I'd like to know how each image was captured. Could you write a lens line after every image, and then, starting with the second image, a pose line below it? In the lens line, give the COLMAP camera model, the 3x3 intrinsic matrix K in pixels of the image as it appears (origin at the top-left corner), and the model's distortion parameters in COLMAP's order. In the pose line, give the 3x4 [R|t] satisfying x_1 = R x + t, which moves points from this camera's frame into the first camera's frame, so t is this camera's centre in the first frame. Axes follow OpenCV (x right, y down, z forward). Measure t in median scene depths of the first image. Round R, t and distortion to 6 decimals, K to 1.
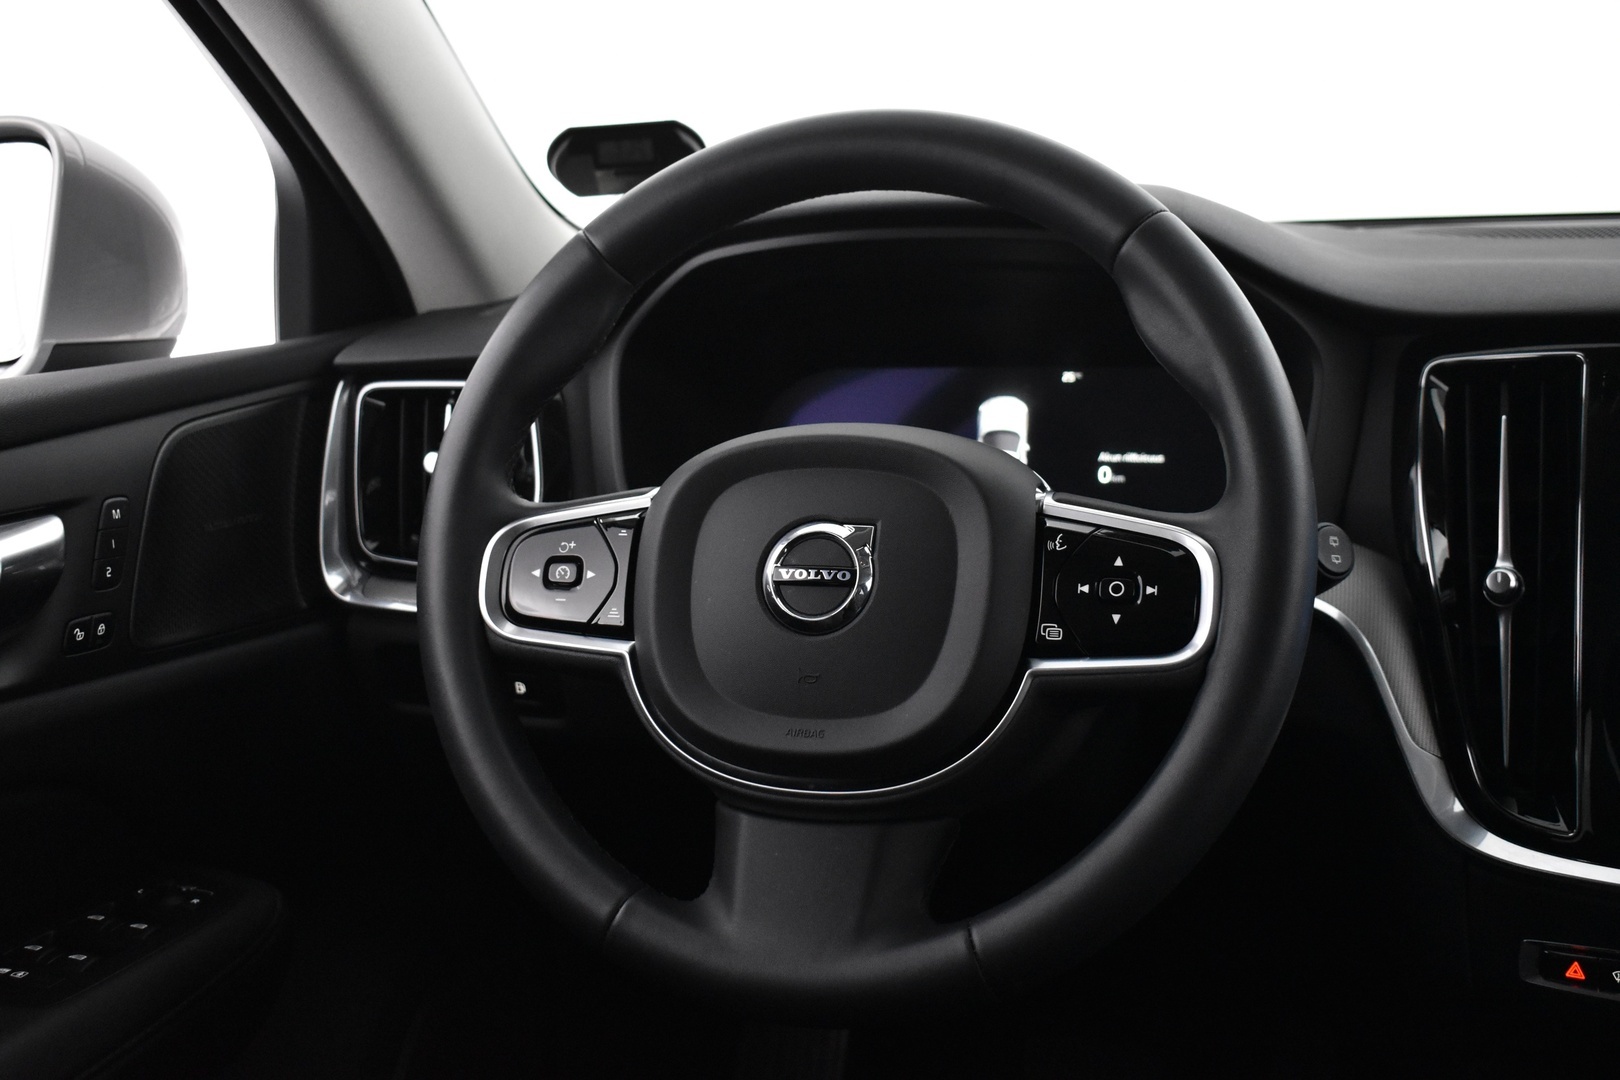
lens RADIAL K [[1912.1, 0, 795.9], [0, 1912.1, 530.3], [0, 0, 1]] dist [-0.068537, 0.000000]
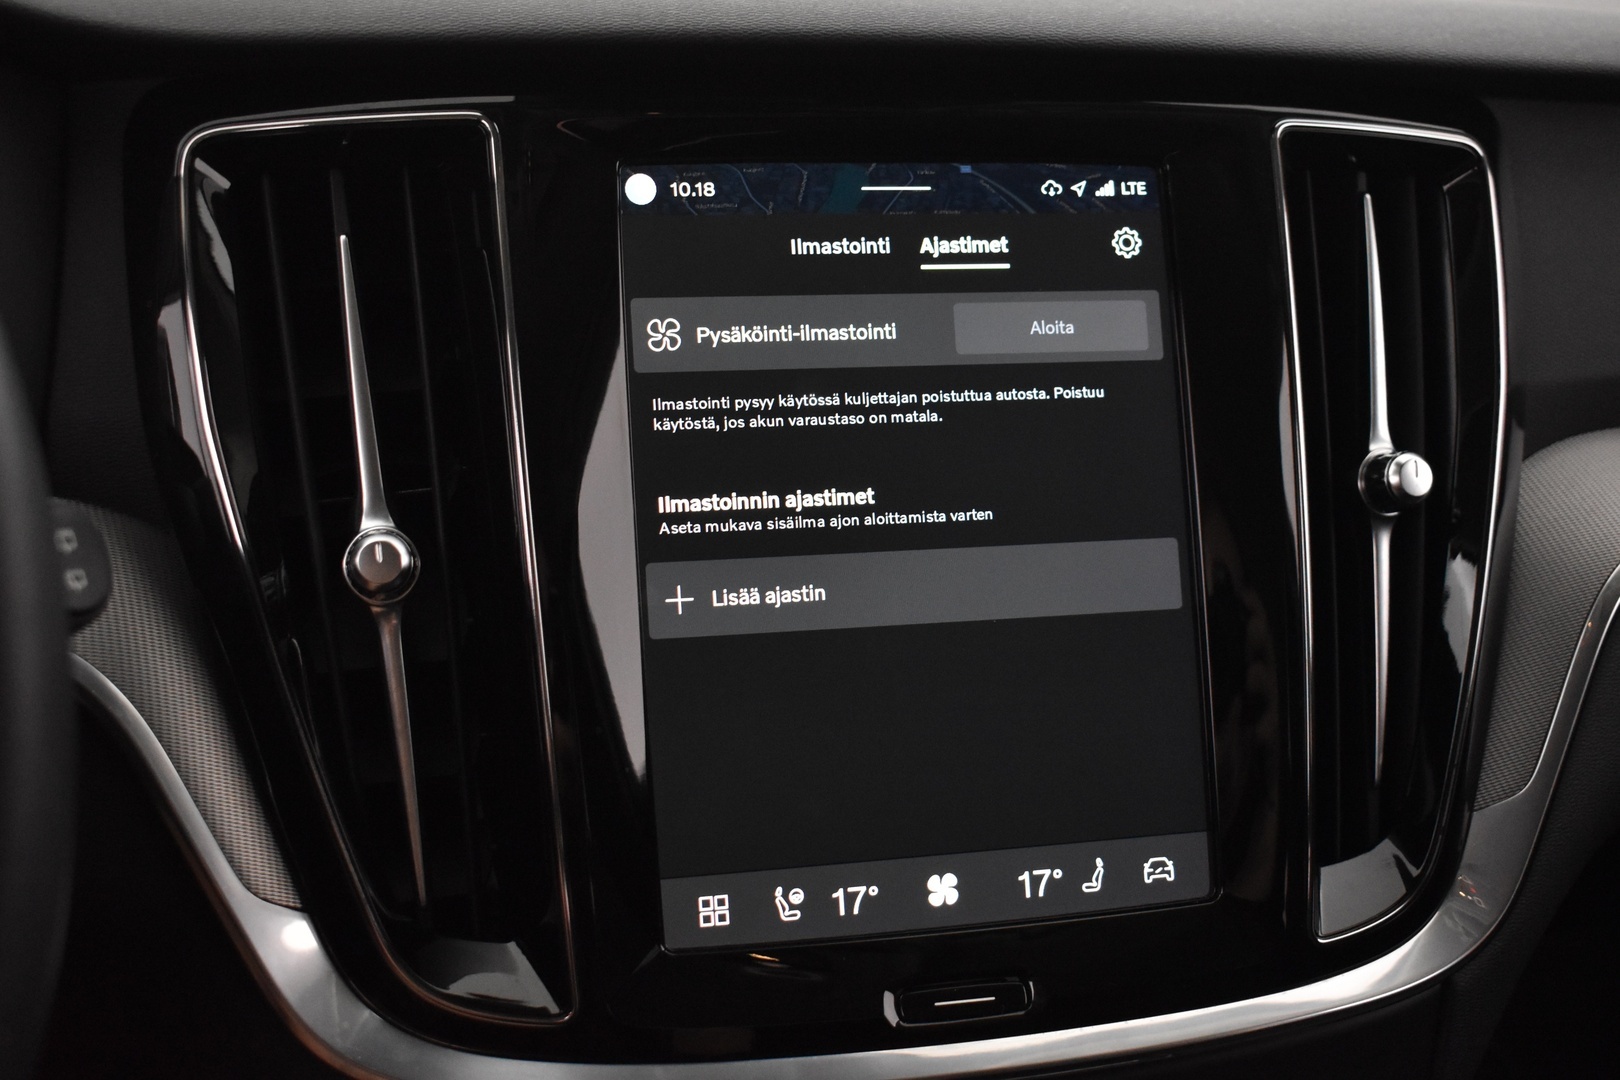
lens RADIAL K [[1991.1, 0, 817.4], [0, 1991.1, 551.2], [0, 0, 1]] dist [-0.044360, 0.000000]
pose [[0.754345, -0.130439, 0.643388, 0.112807], [0.056747, 0.989349, 0.134045, -0.041818], [-0.654021, -0.064606, 0.753713, 0.514742]]
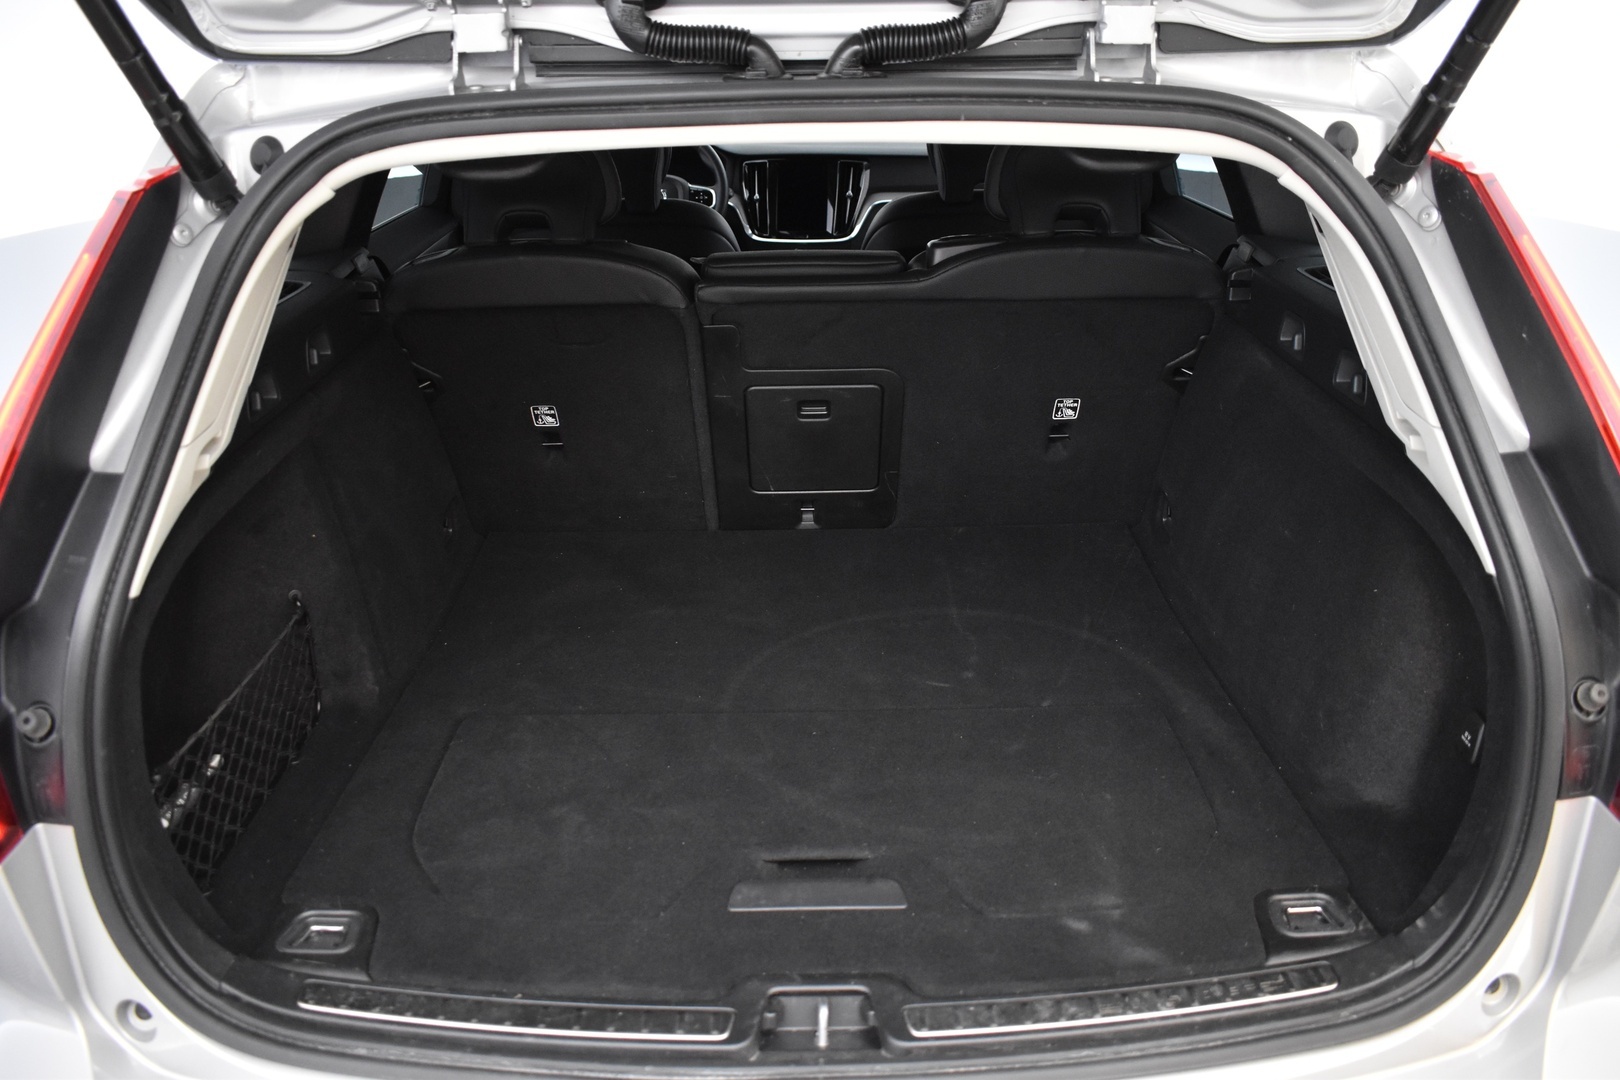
lens RADIAL K [[1267.8, 0, 808.2], [0, 1267.8, 539.3], [0, 0, 1]] dist [-0.106288, 0.037472]
pose [[0.938488, -0.110116, 0.327285, -0.992373], [0.034896, 0.973184, 0.227366, 0.192570], [-0.343545, -0.201959, 0.917164, -3.227083]]
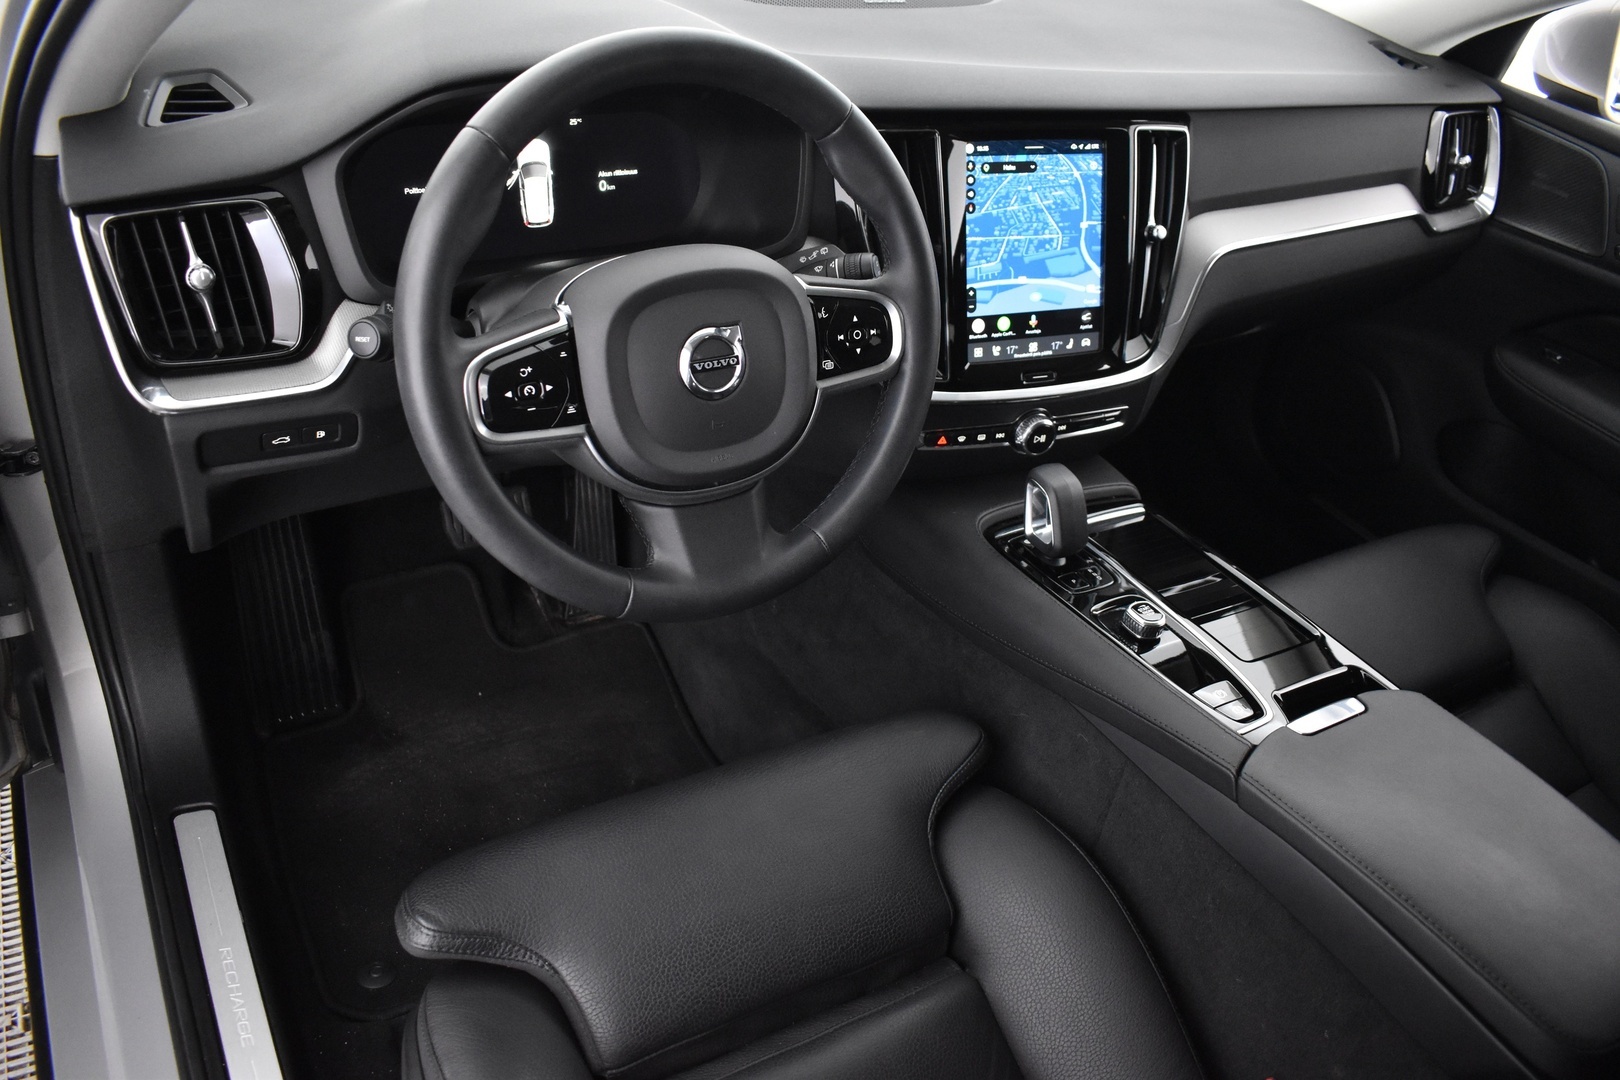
lens RADIAL K [[1267.8, 0, 823.3], [0, 1267.8, 541.6], [0, 0, 1]] dist [-0.106288, 0.037472]
pose [[0.639944, -0.353832, 0.682111, -0.655172], [-0.005630, 0.885494, 0.464616, -0.312272], [-0.768401, -0.301168, 0.564674, 0.262484]]
